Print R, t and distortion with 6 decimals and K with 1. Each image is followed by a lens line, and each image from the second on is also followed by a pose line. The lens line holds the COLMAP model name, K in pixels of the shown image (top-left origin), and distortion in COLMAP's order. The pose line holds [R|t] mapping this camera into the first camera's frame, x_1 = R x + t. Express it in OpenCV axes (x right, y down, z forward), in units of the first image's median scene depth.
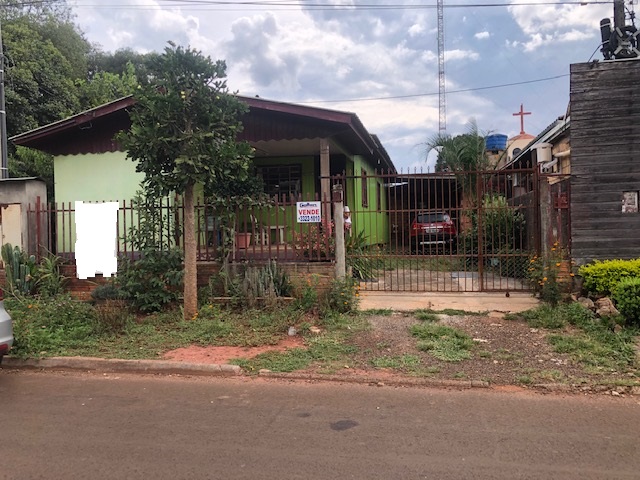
lens RADIAL K [[500.6, 0, 320.0], [0, 500.6, 240.0], [0, 0, 1]] dist [-0.001079, -0.002699]
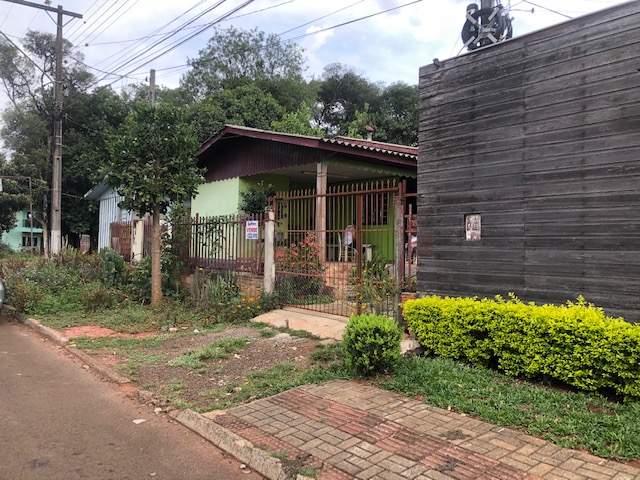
lens RADIAL K [[500.6, 0, 320.0], [0, 500.6, 240.0], [0, 0, 1]] dist [-0.001079, -0.002699]
pose [[0.808133, 0.033655, -0.588038, 0.889875], [-0.046469, 0.998897, -0.006691, -0.038045], [0.587165, 0.032733, 0.808805, 0.205594]]
